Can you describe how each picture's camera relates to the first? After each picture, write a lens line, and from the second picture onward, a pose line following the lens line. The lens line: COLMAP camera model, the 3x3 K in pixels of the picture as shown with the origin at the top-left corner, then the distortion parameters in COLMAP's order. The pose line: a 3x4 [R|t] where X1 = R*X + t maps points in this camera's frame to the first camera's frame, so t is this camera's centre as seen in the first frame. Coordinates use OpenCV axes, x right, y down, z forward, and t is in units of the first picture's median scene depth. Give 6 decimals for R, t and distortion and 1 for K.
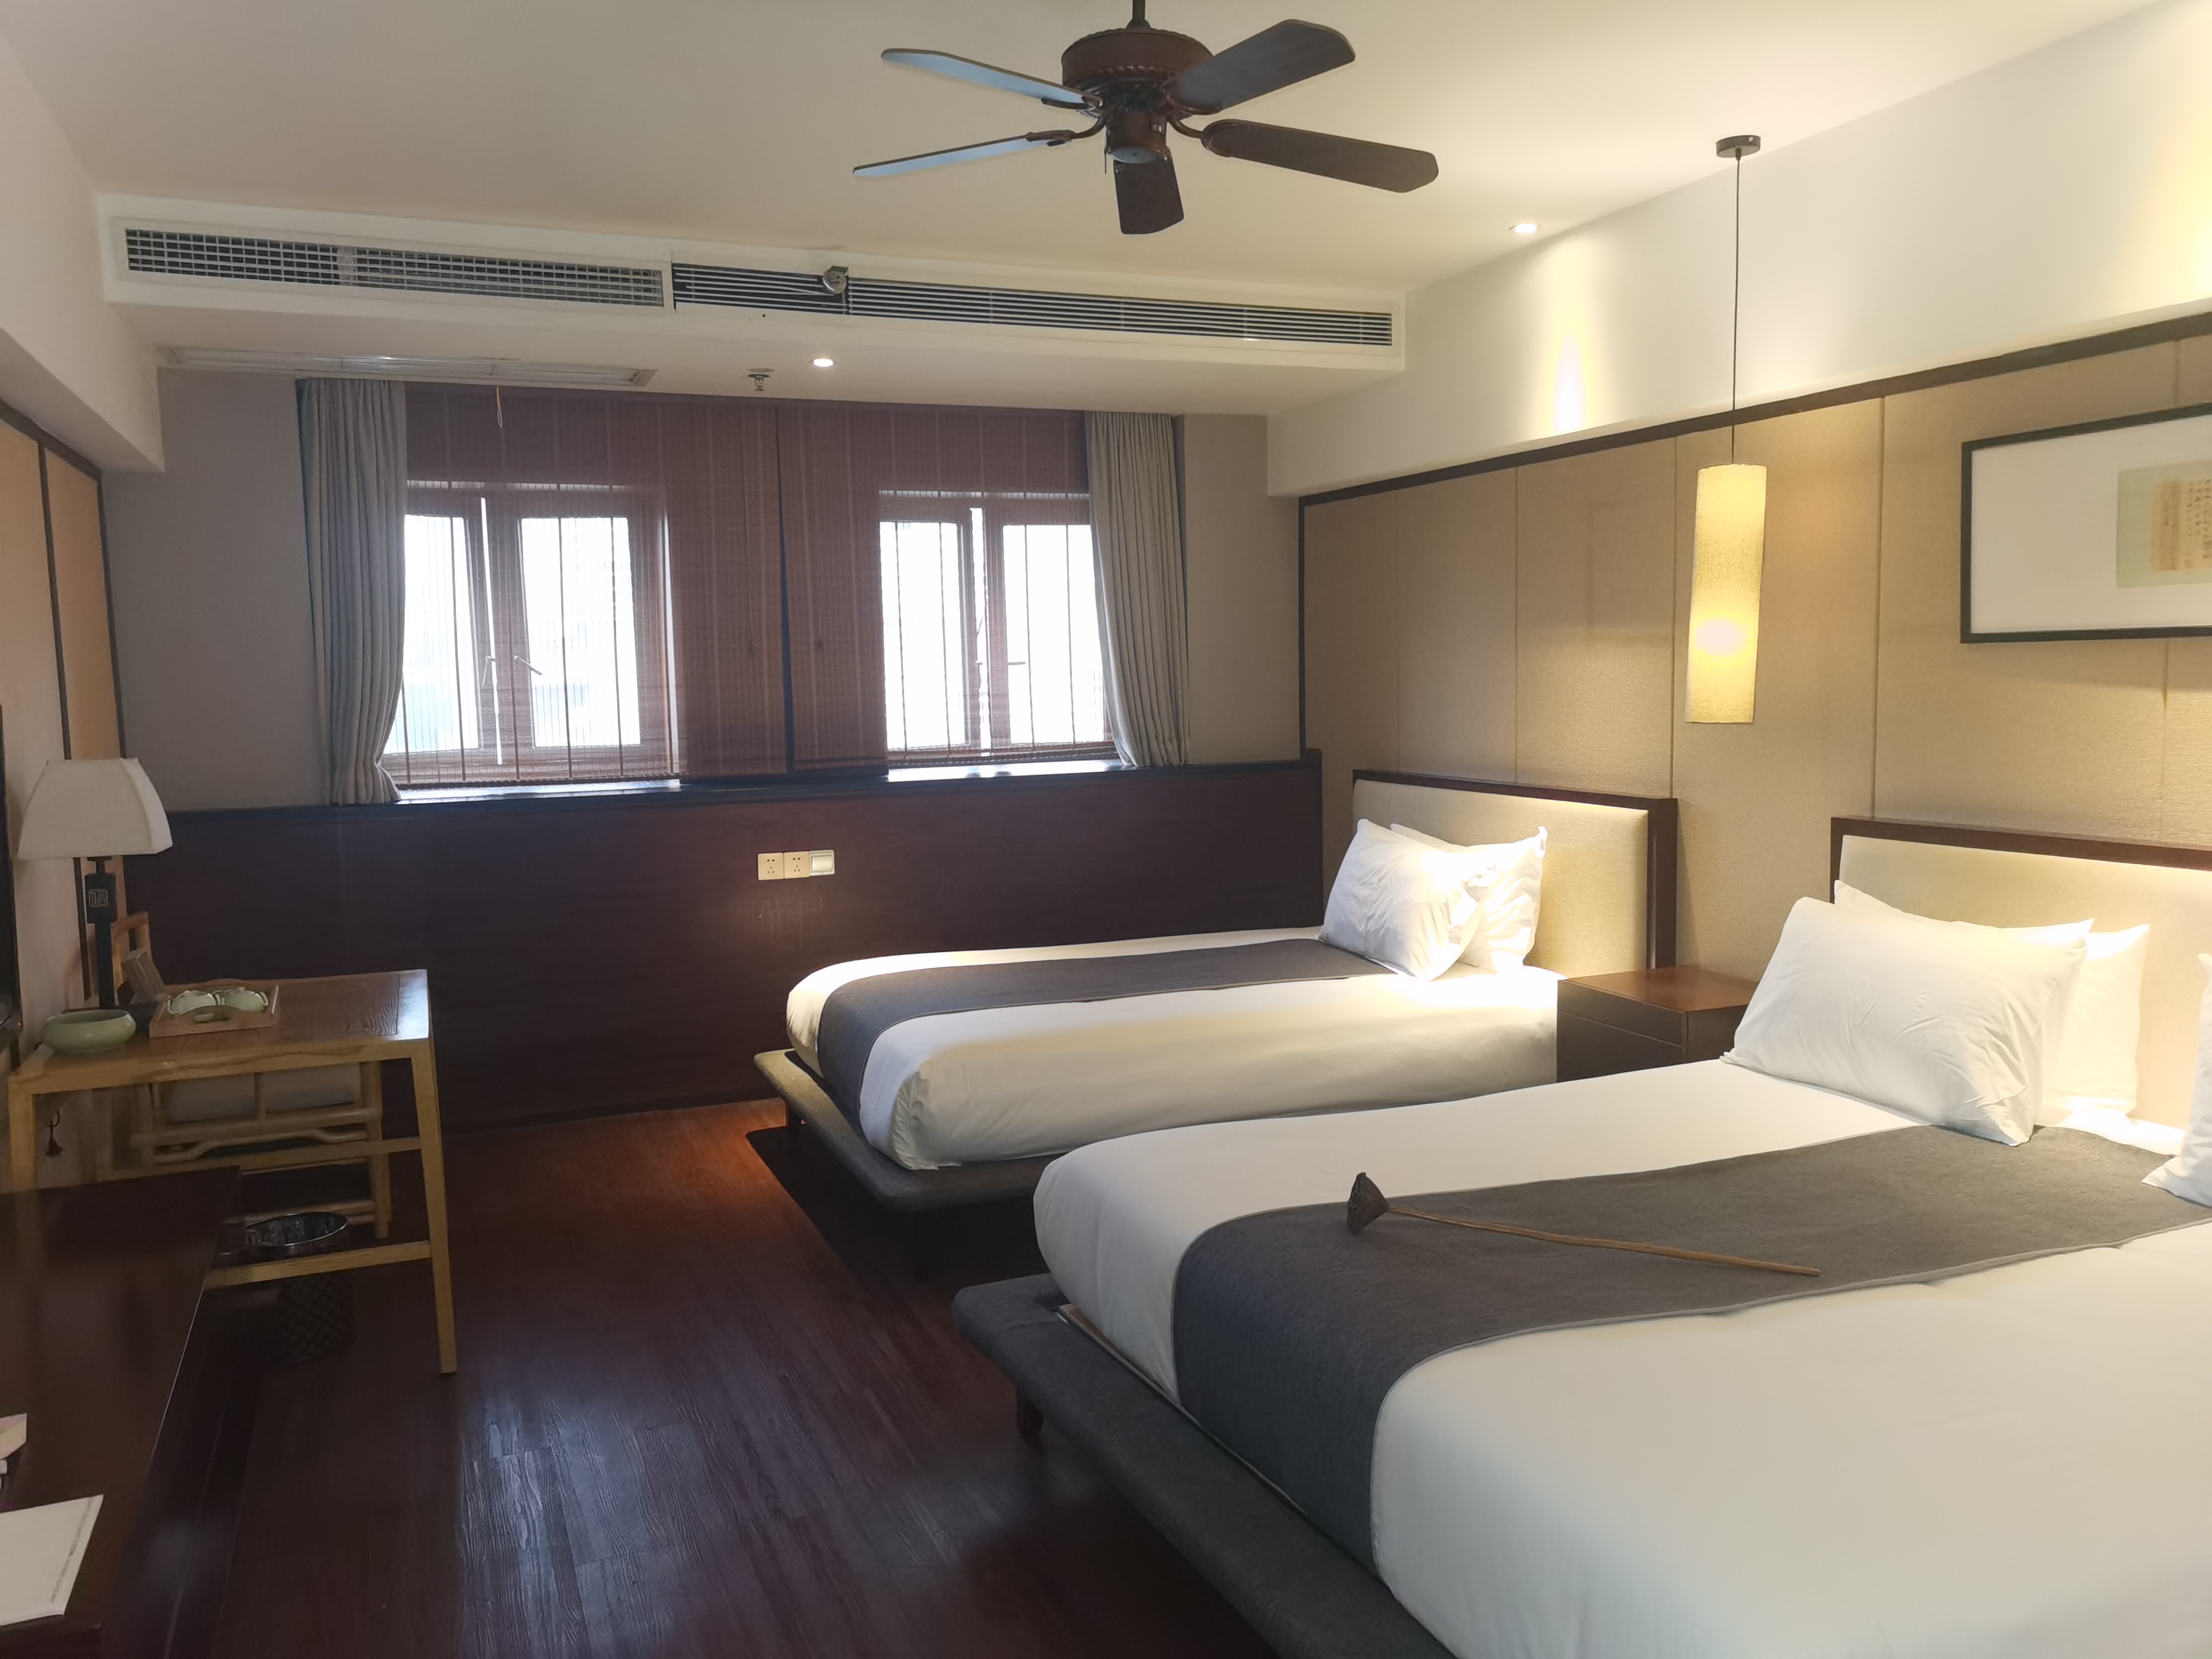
lens RADIAL K [[1743.0, 0, 1109.1], [0, 1743.0, 828.6], [0, 0, 1]] dist [0.011871, -0.004629]
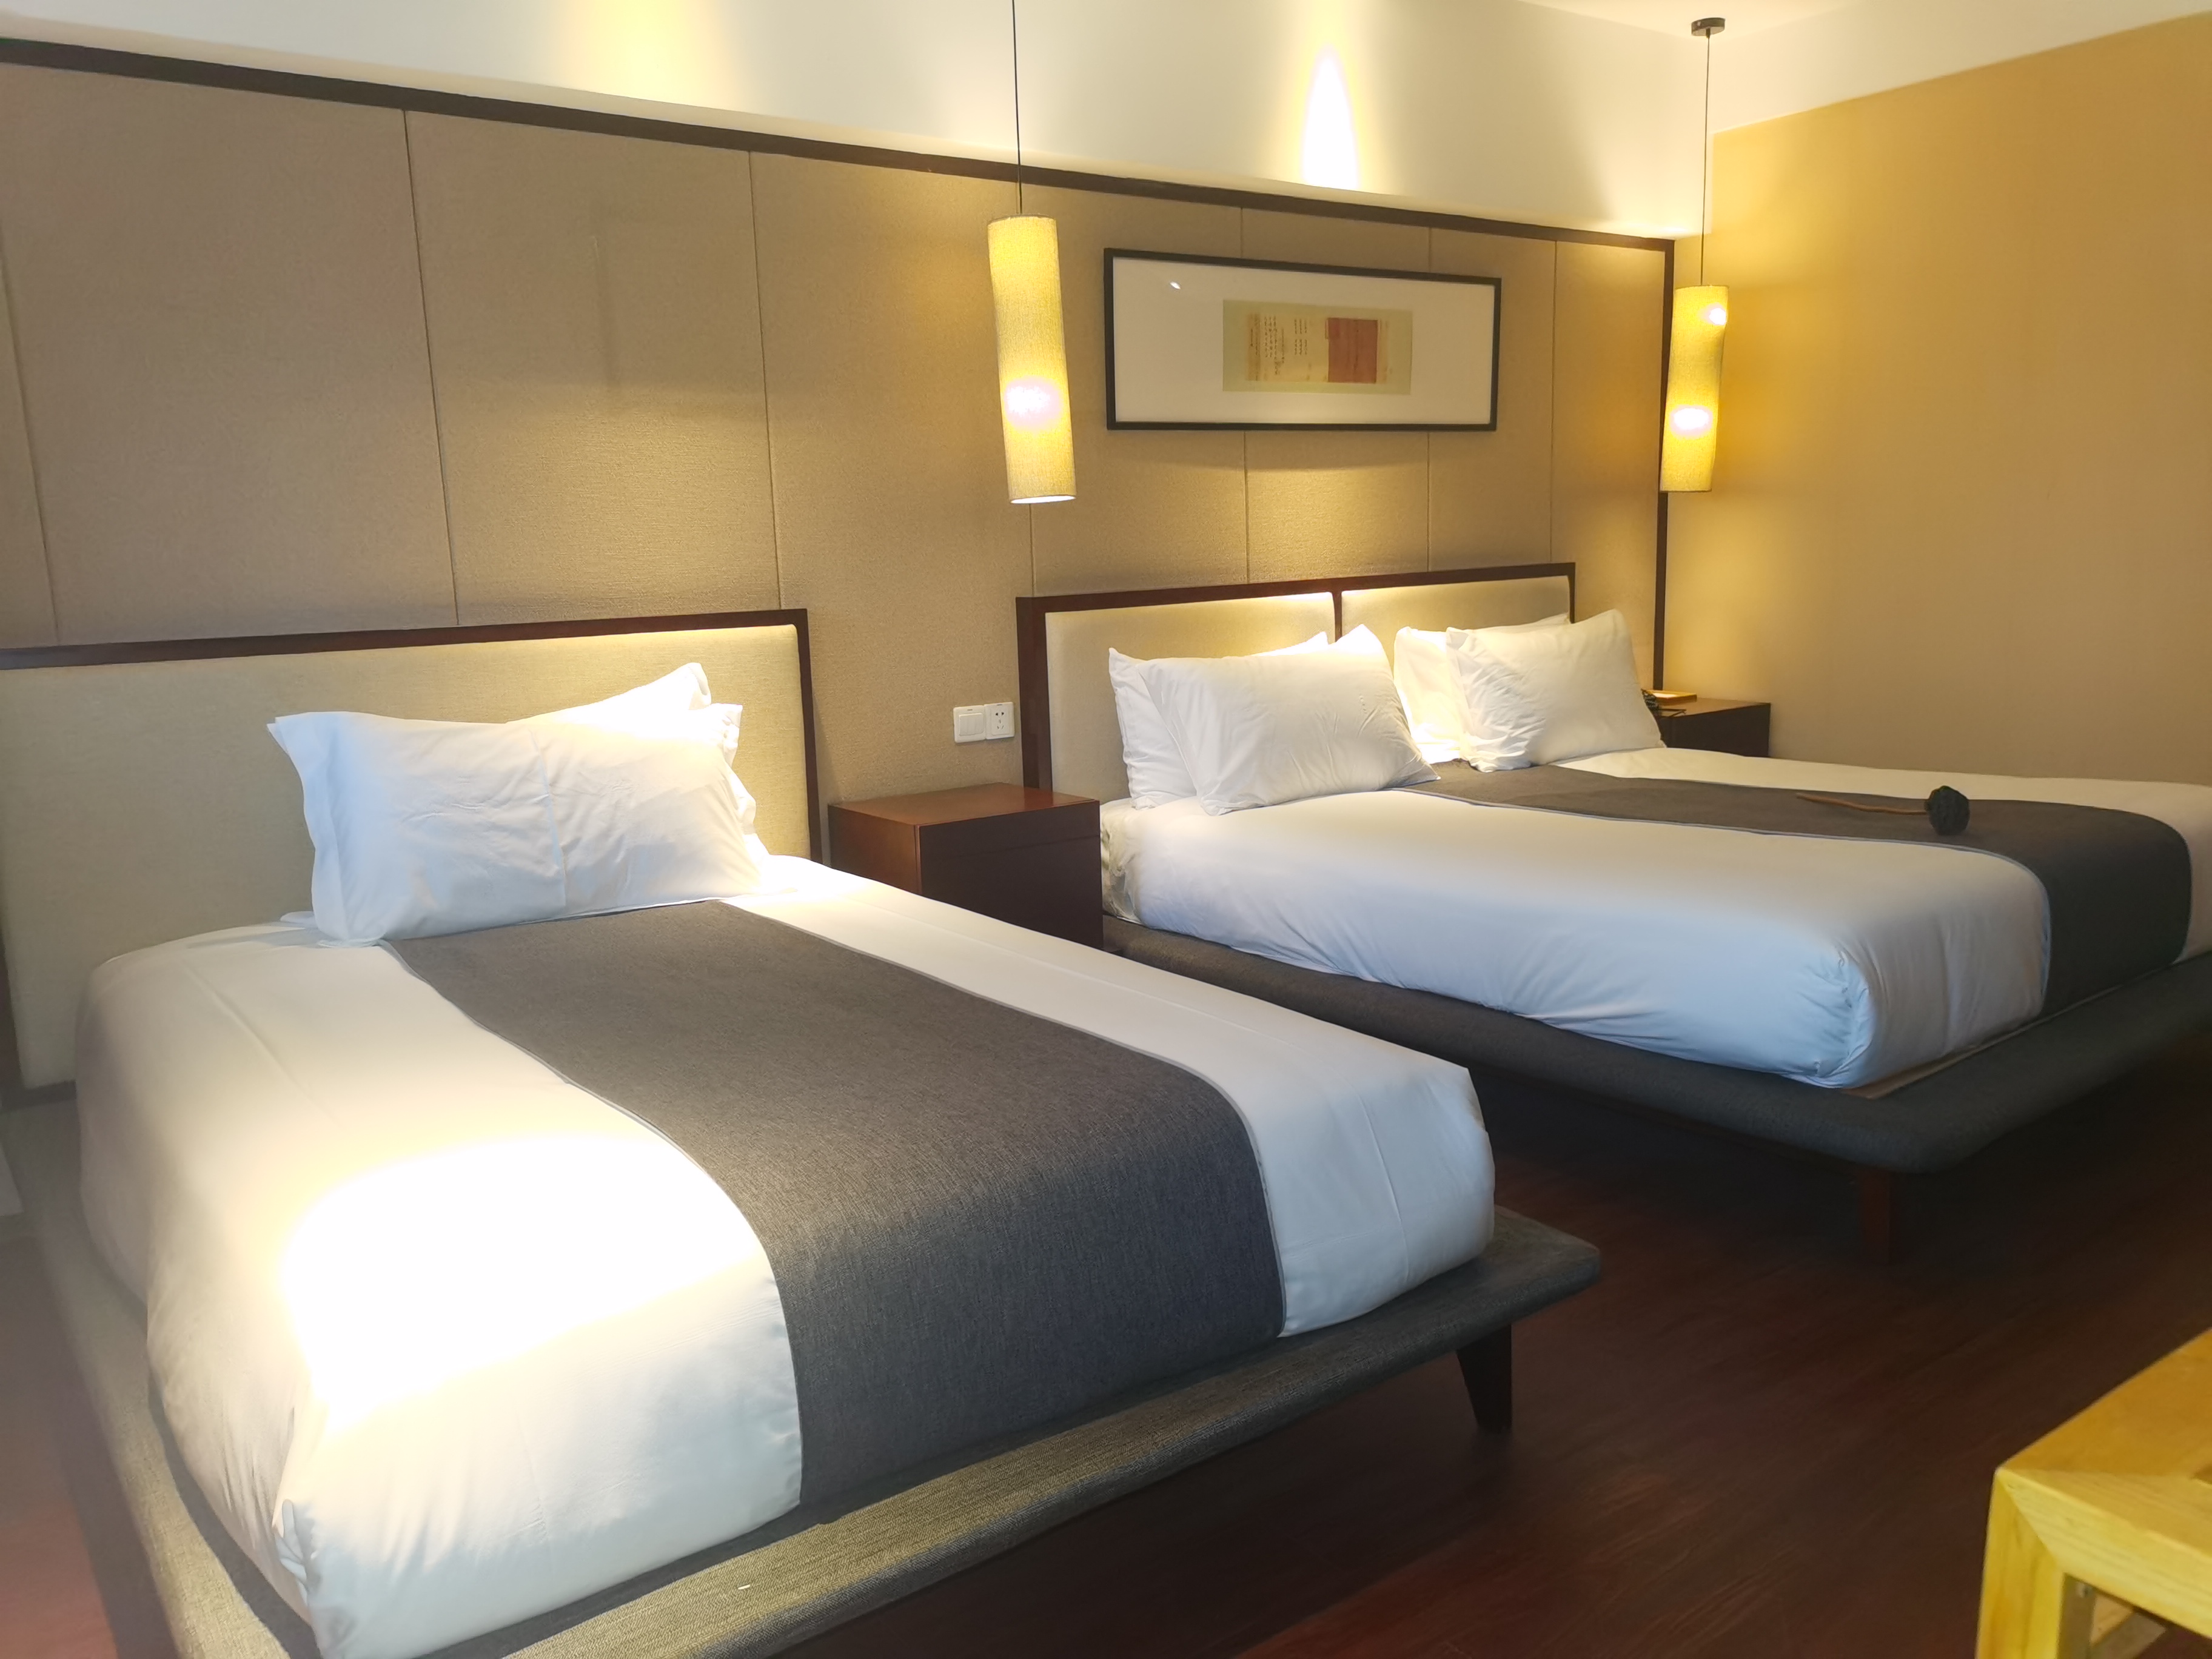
lens RADIAL K [[1743.0, 0, 1109.4], [0, 1743.0, 836.8], [0, 0, 1]] dist [0.011871, -0.004629]
pose [[-0.246205, -0.147222, 0.957971, -0.653075], [0.120641, 0.976055, 0.181006, -0.053792], [-0.961680, 0.160135, -0.222549, 1.321632]]
